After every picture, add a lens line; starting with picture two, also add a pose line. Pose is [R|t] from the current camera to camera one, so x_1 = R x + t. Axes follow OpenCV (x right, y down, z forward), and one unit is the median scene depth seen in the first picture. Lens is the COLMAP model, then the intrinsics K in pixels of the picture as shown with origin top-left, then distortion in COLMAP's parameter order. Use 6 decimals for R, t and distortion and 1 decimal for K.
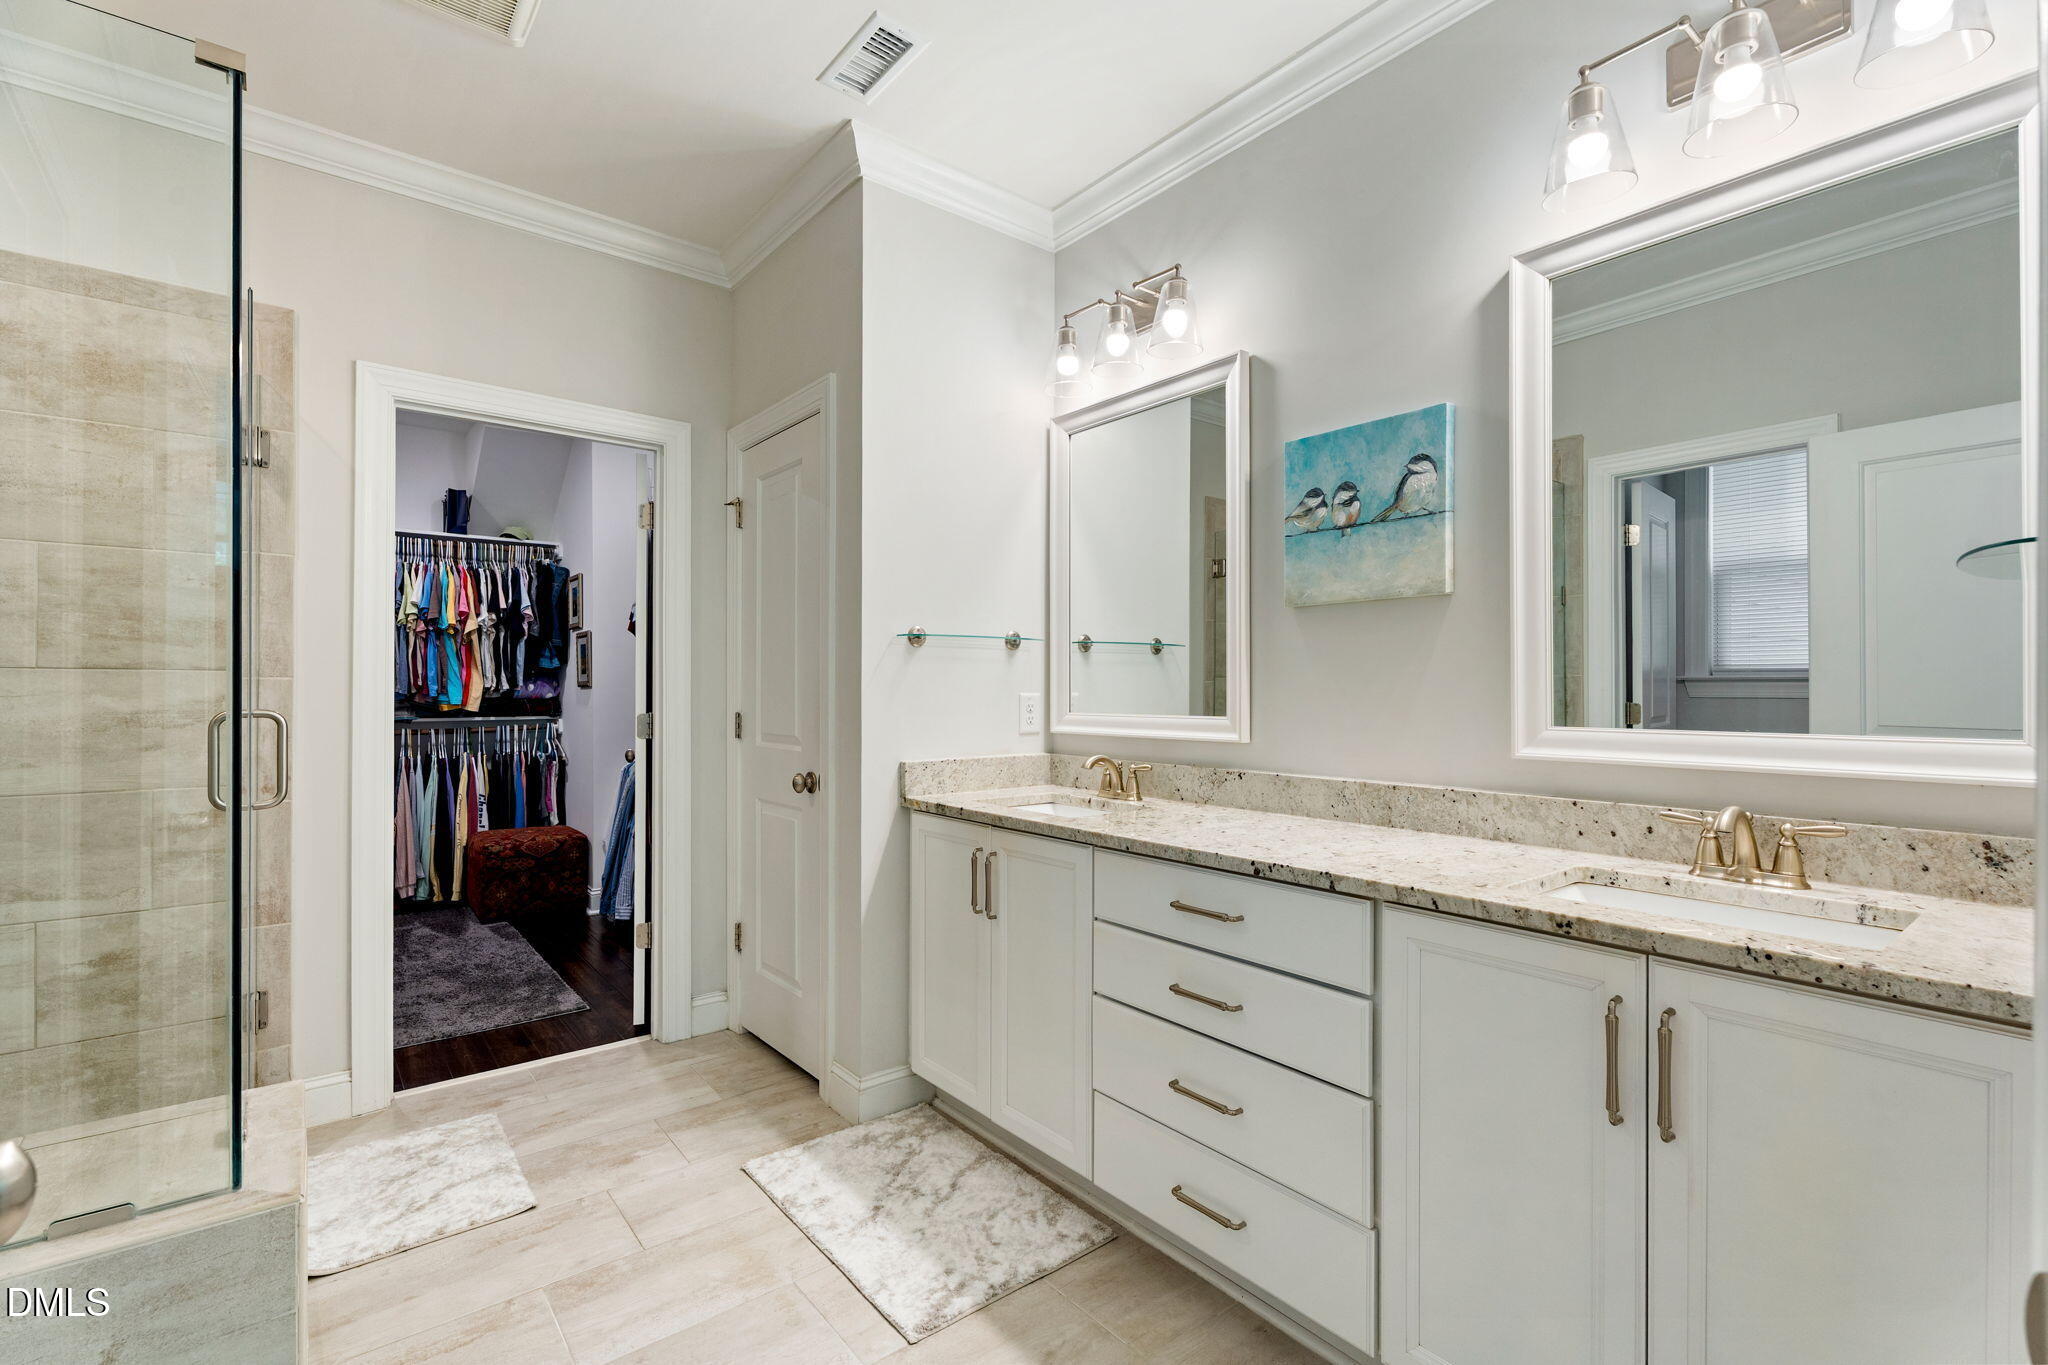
lens RADIAL K [[898.9, 0, 1024.0], [0, 898.9, 682.5], [0, 0, 1]] dist [-0.000468, -0.000054]
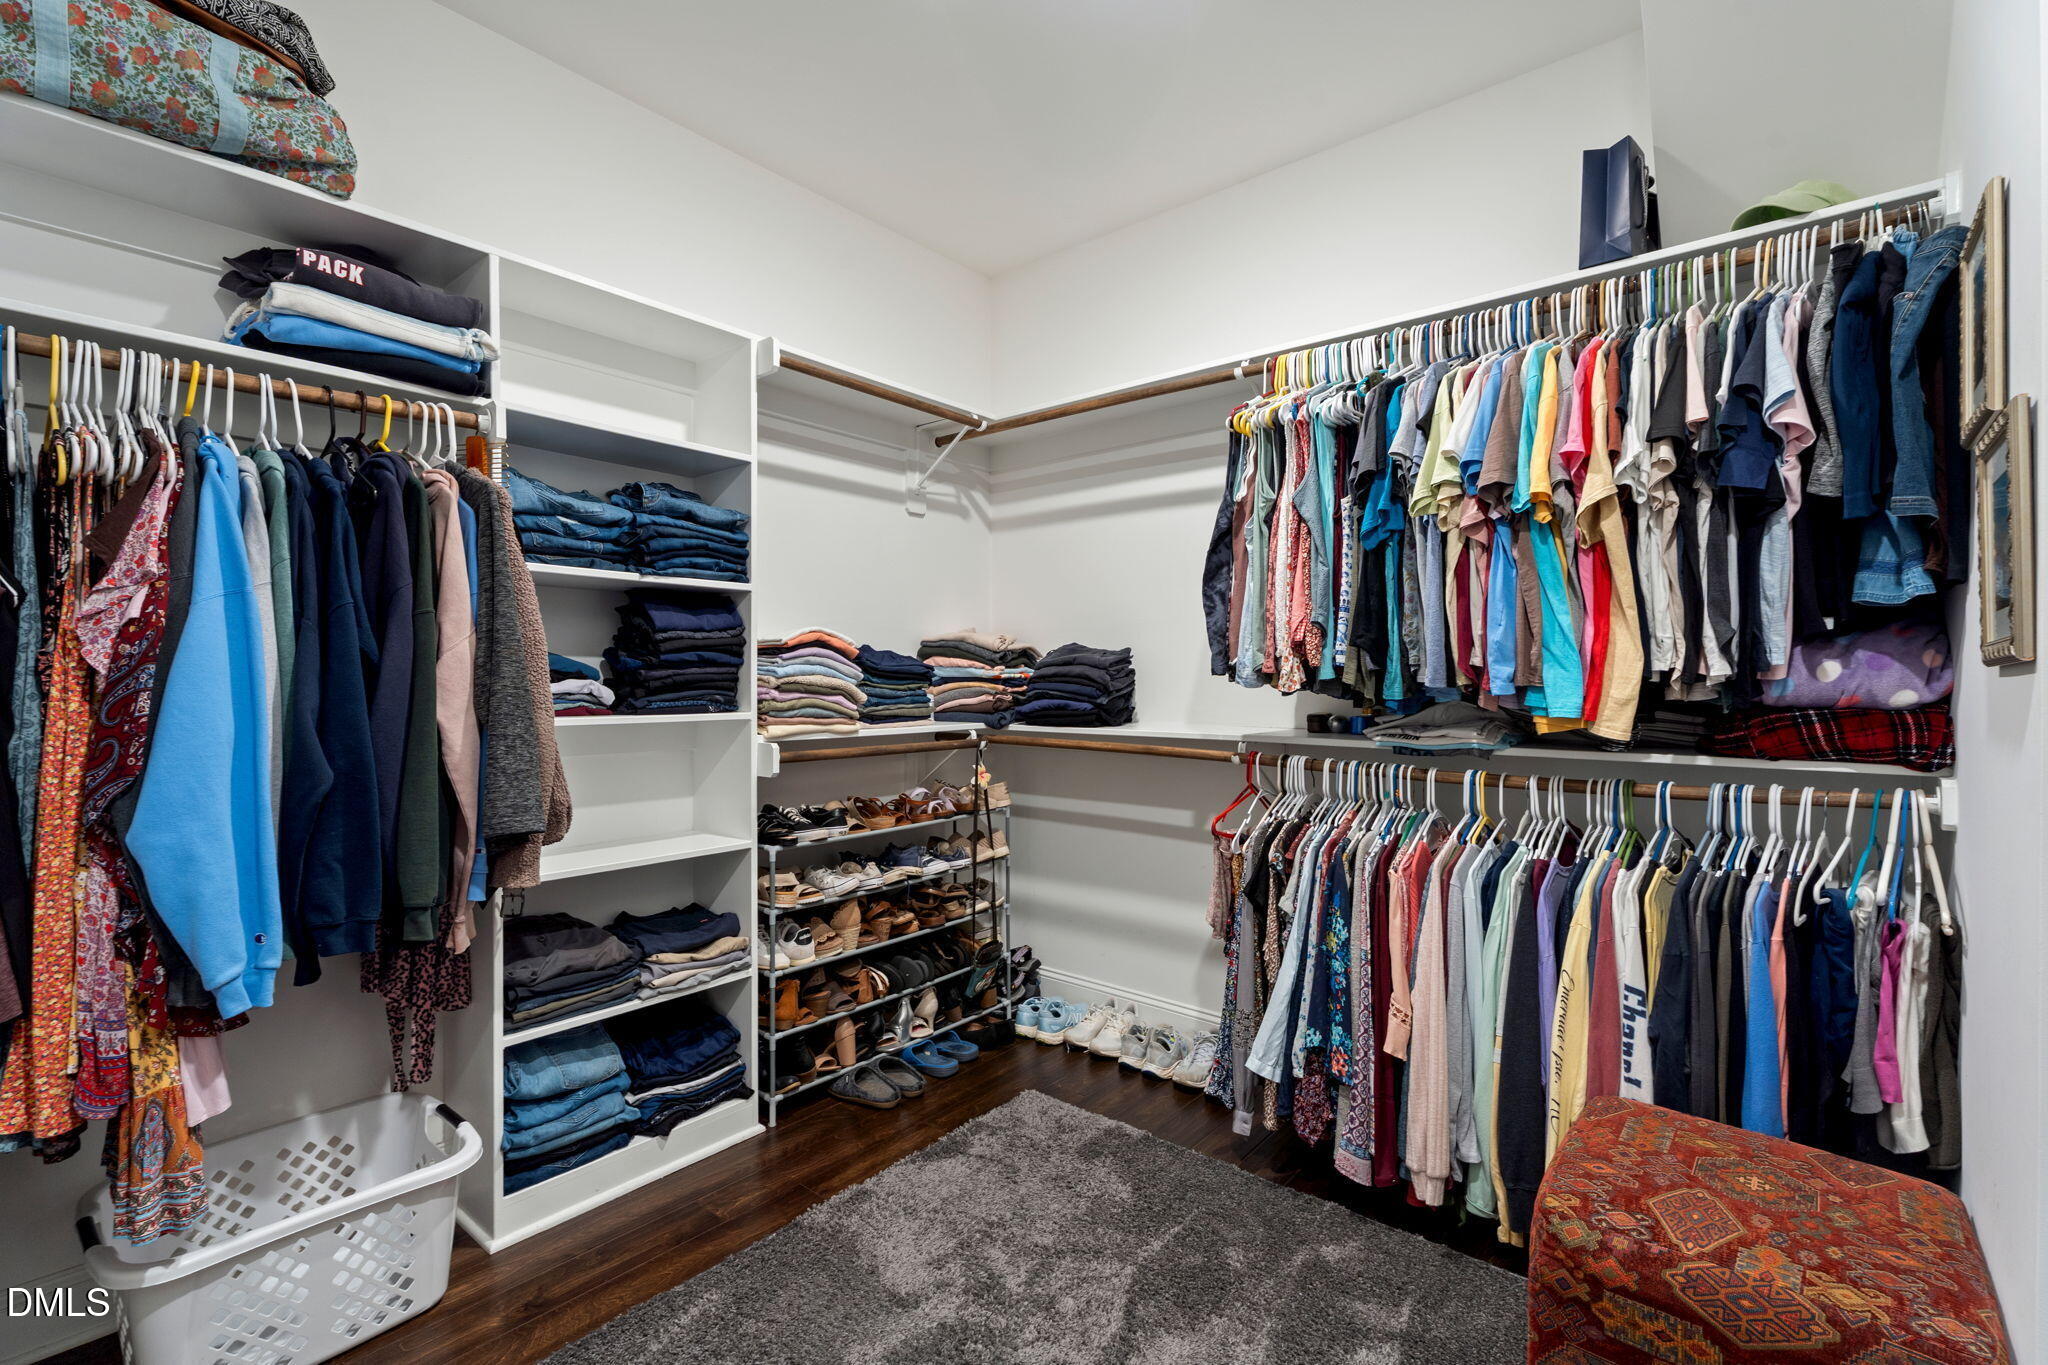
lens RADIAL K [[898.9, 0, 1024.0], [0, 898.9, 682.5], [0, 0, 1]] dist [-0.000468, -0.000054]
pose [[0.200408, 0.010293, -0.979658, -0.317083], [0.004705, 0.999923, 0.011468, 0.004888], [0.979701, -0.006908, 0.200345, 0.704160]]
